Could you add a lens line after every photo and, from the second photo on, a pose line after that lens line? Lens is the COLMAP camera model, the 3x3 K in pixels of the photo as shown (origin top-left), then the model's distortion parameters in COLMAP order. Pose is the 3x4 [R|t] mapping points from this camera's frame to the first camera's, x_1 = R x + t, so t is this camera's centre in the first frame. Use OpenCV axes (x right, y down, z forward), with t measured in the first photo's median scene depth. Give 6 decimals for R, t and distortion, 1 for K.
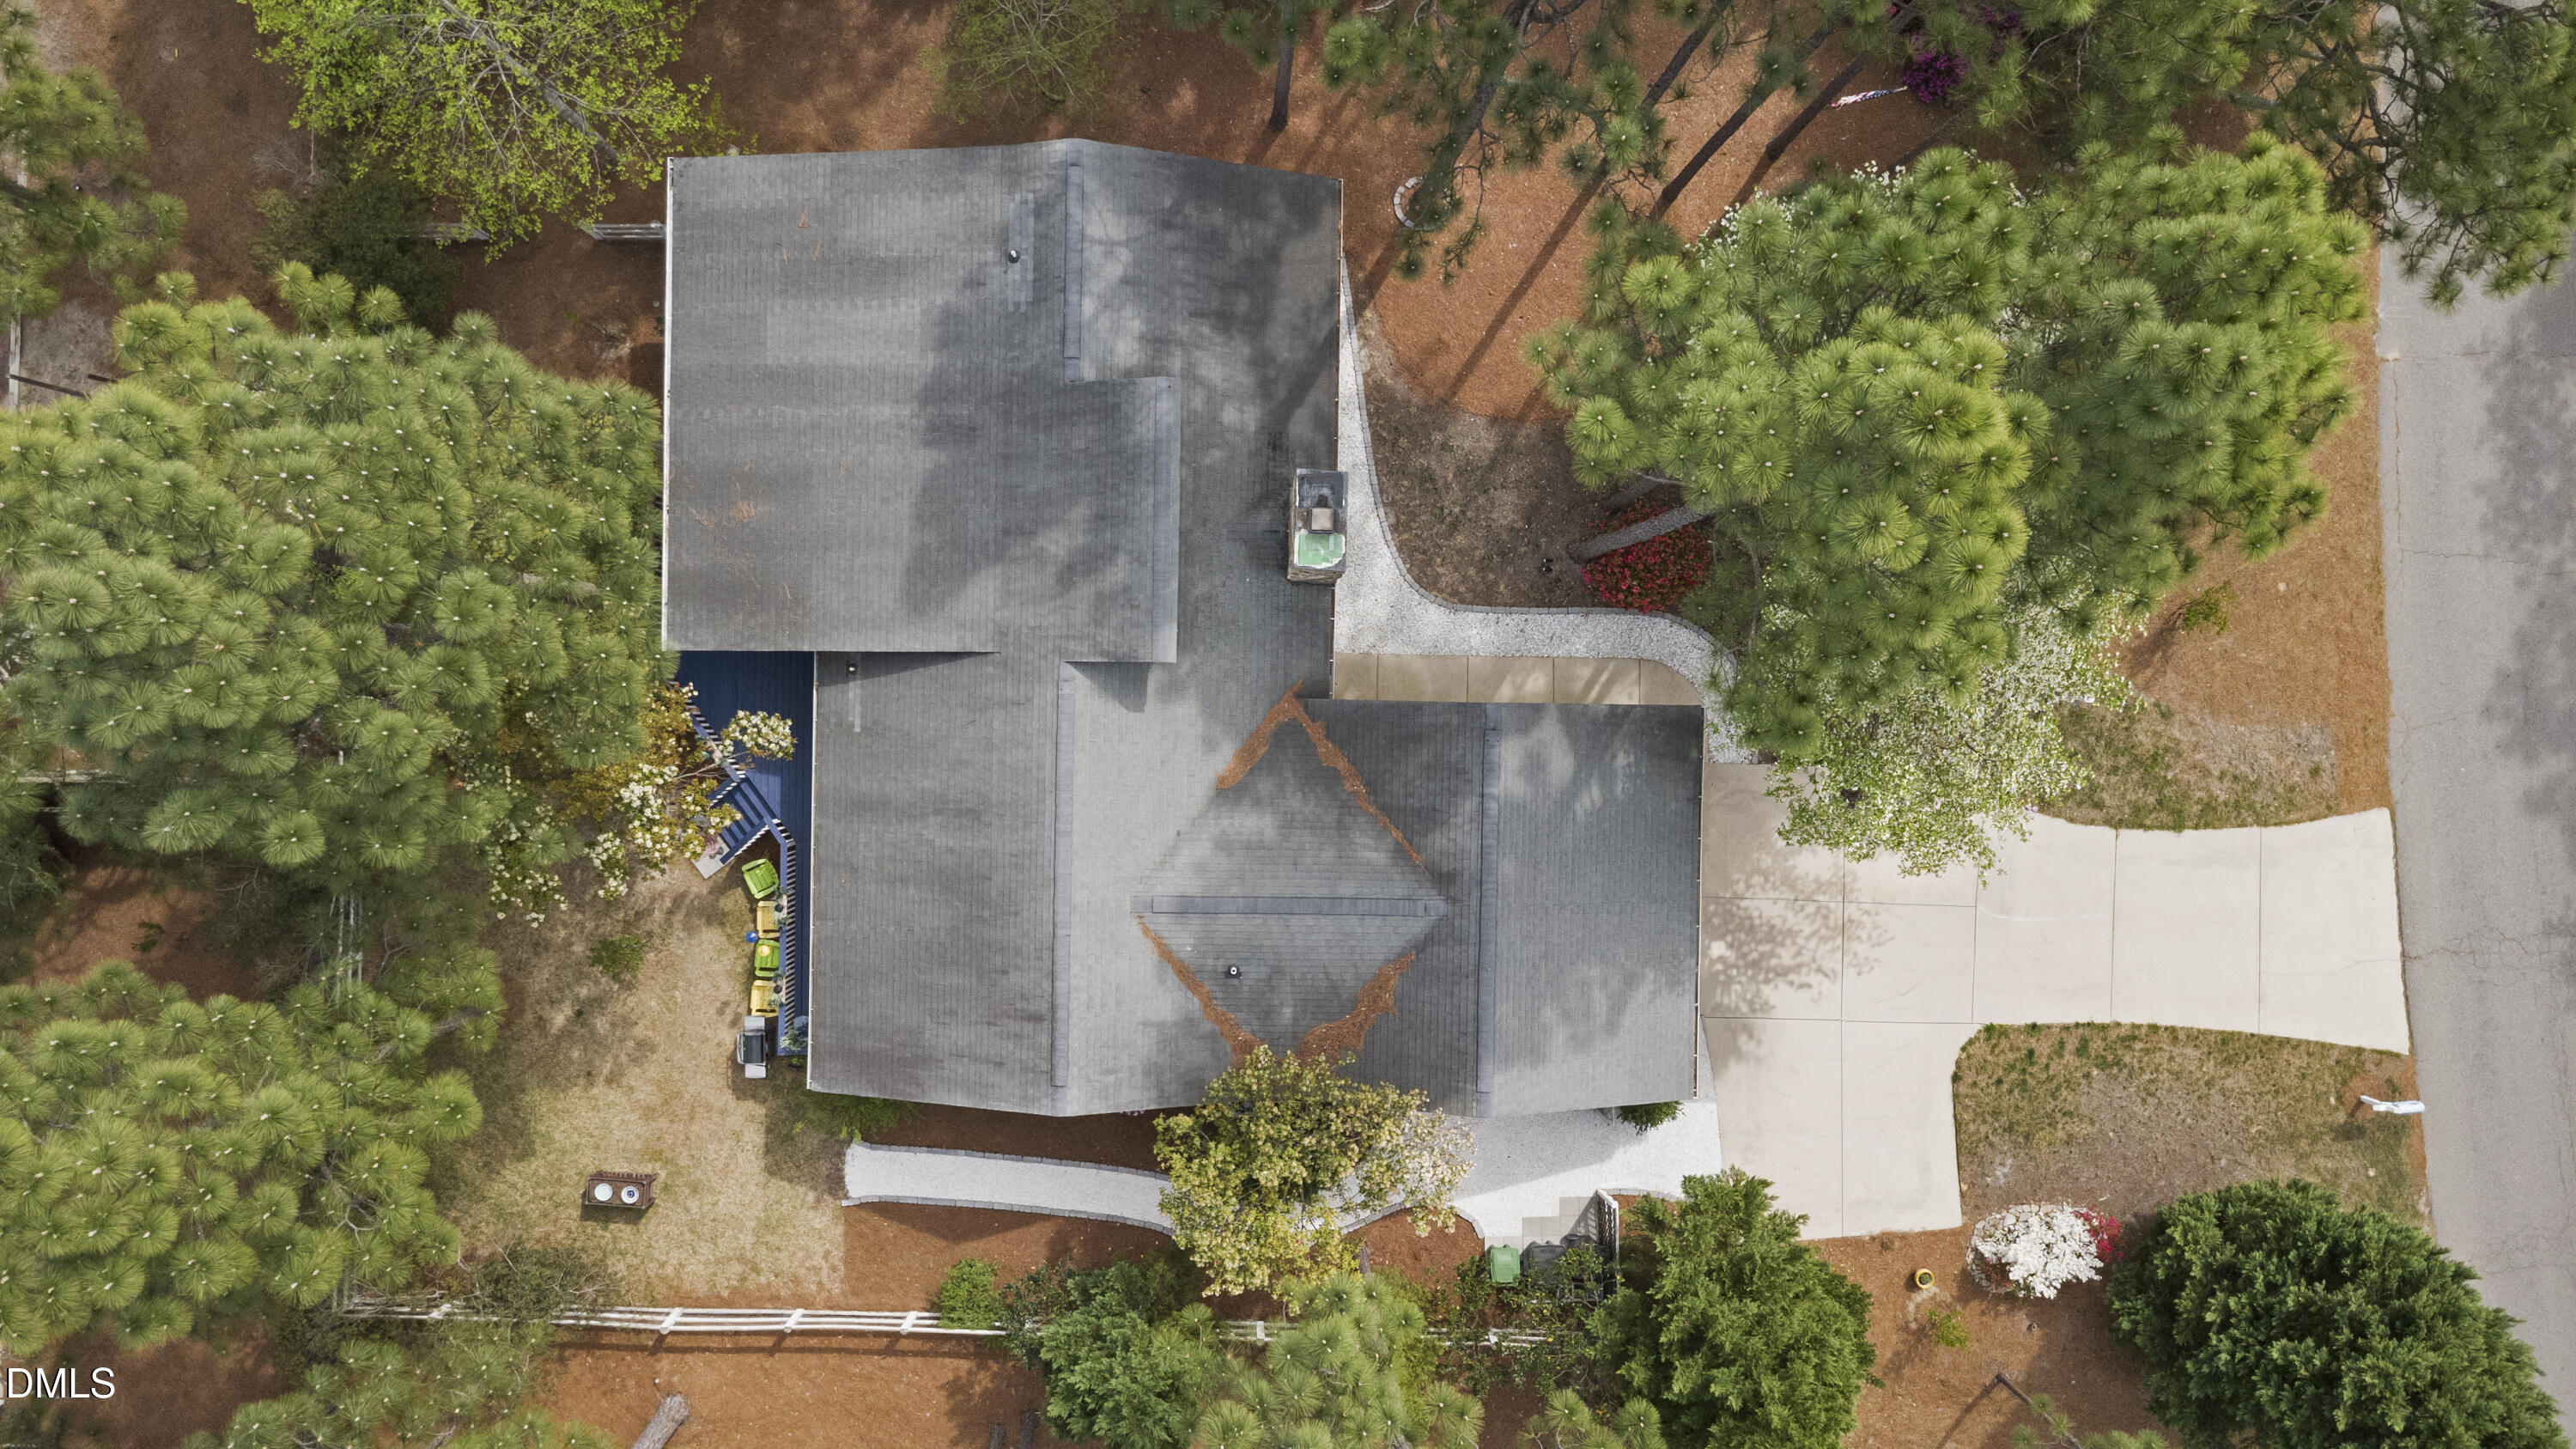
lens RADIAL K [[1797.0, 0, 1288.0], [0, 1797.0, 724.5], [0, 0, 1]] dist [-0.005012, -0.008410]
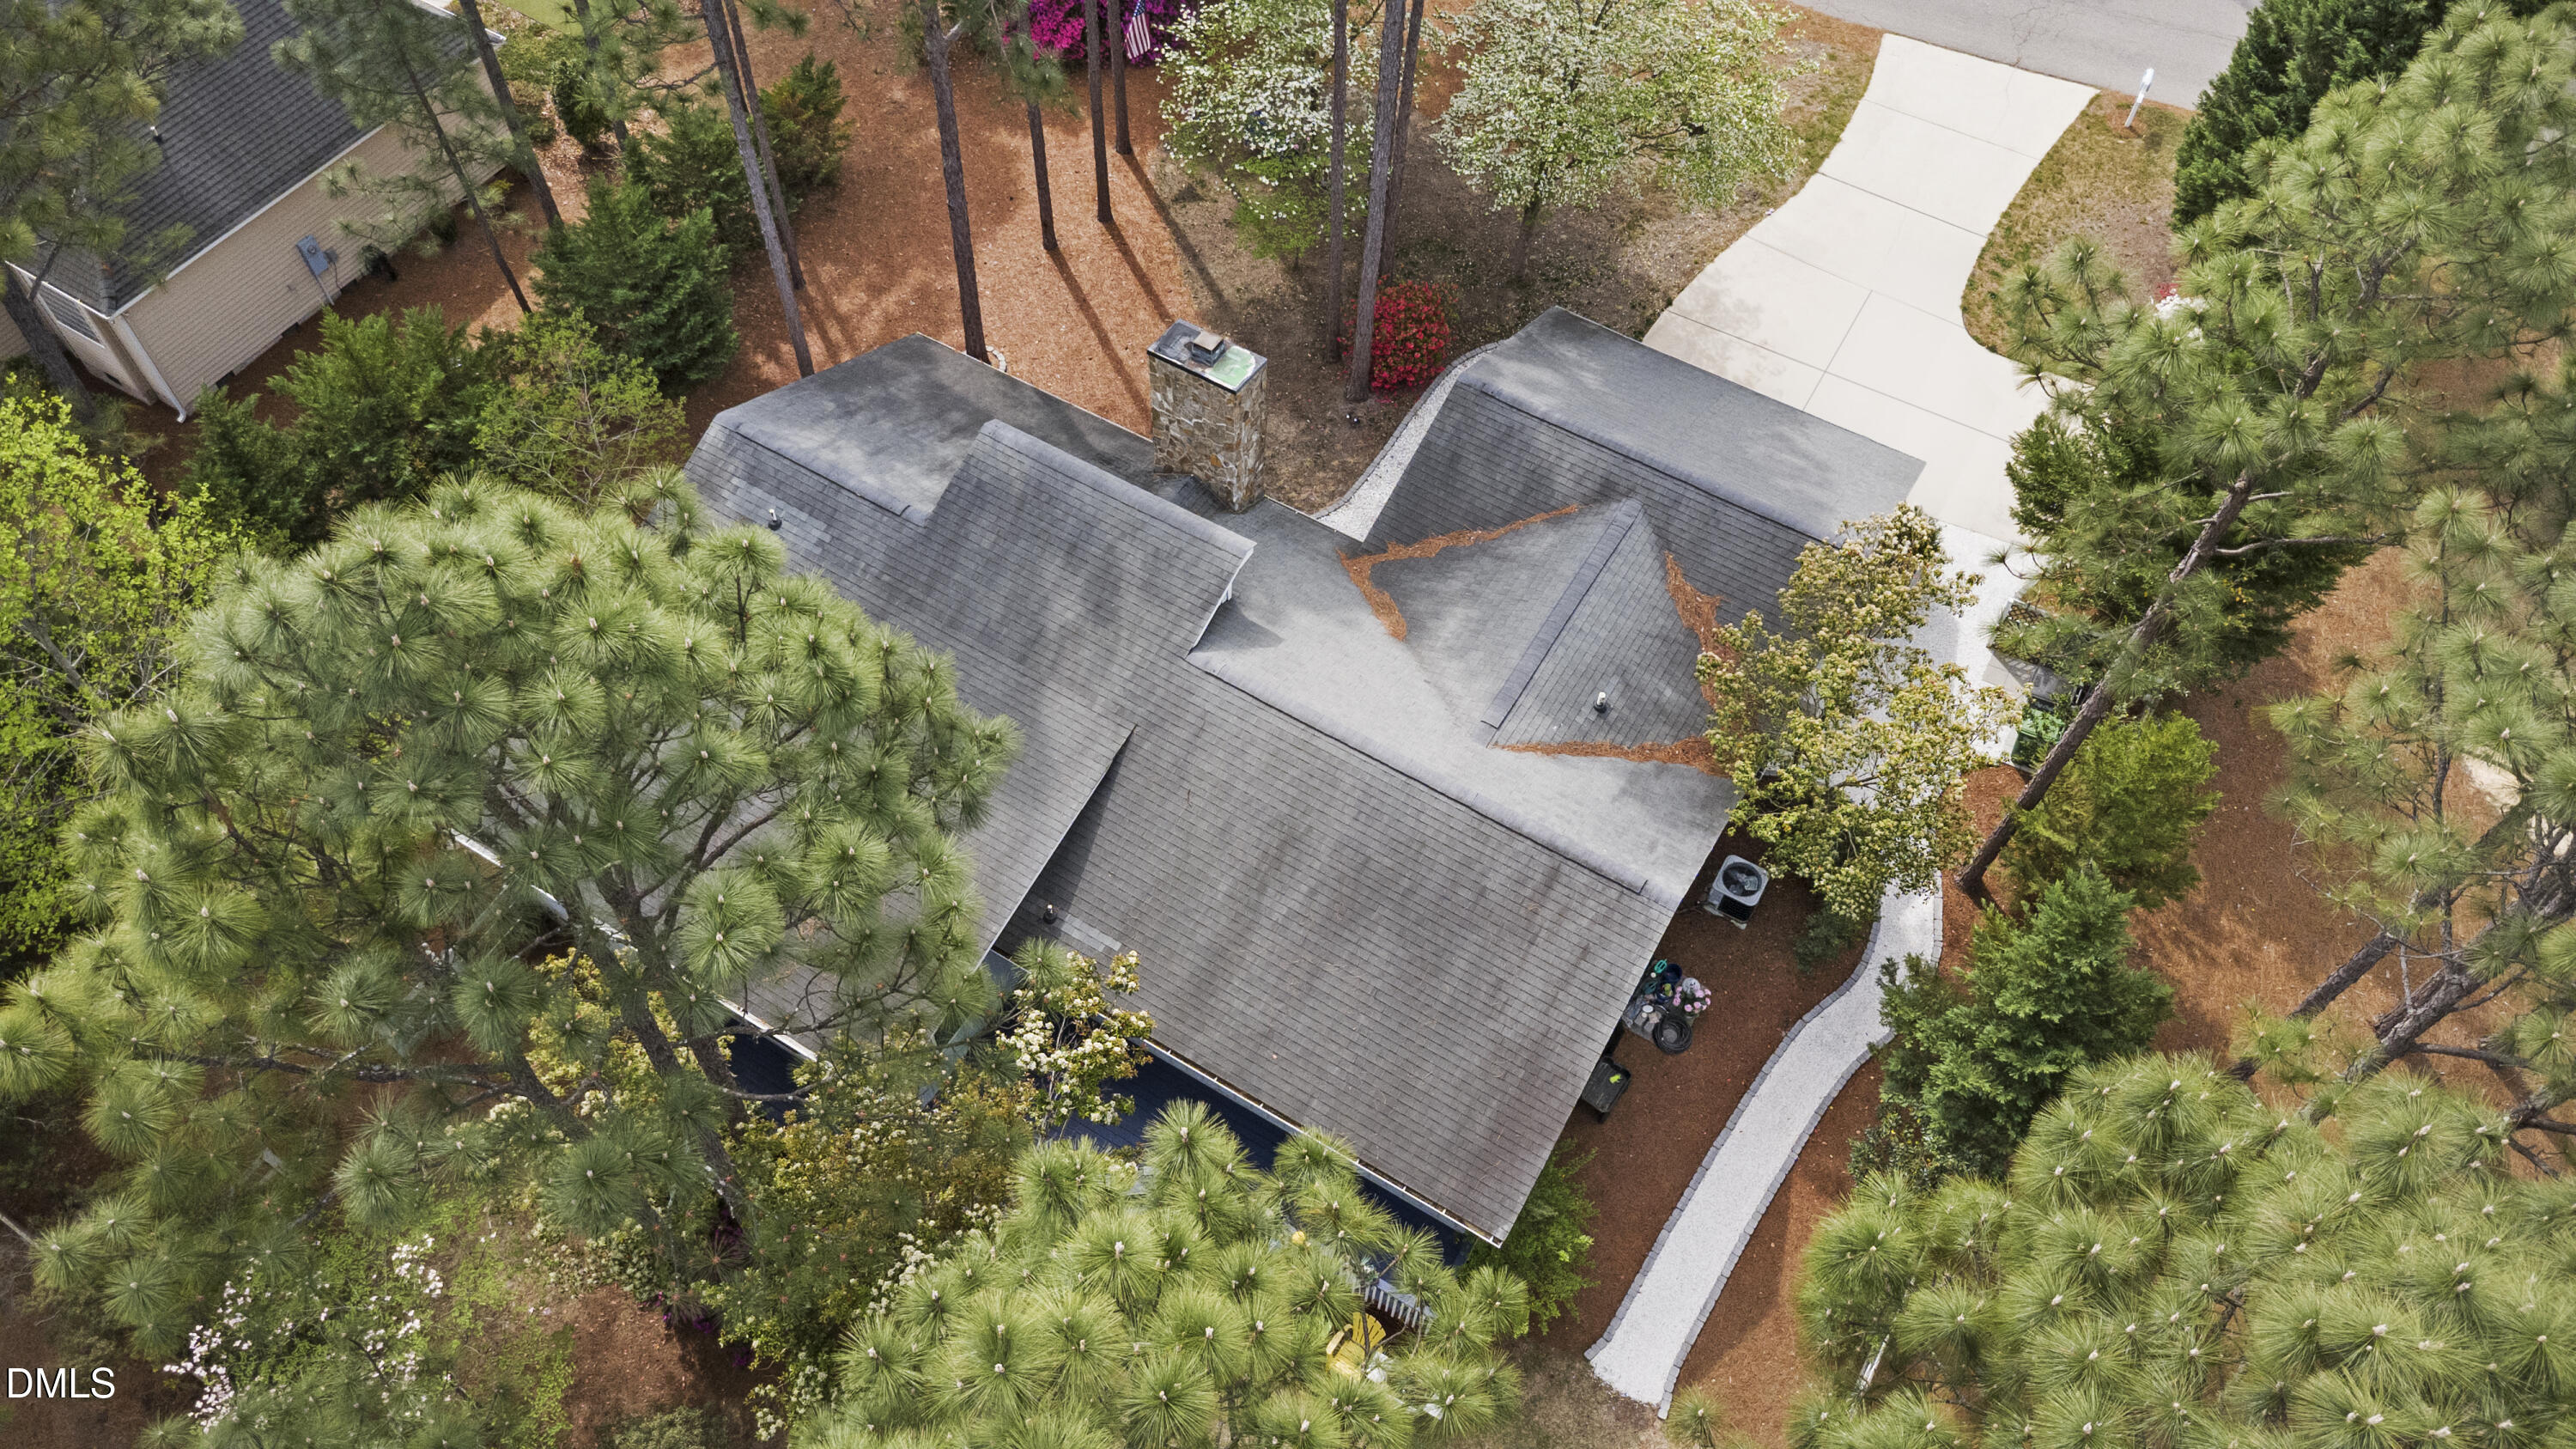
lens RADIAL K [[1797.0, 0, 1288.0], [0, 1797.0, 724.5], [0, 0, 1]] dist [-0.005012, -0.008410]
pose [[0.500083, -0.730861, 0.464499, -0.462031], [0.865956, 0.418268, -0.274175, 0.225189], [0.006099, 0.539346, 0.842062, 0.269062]]
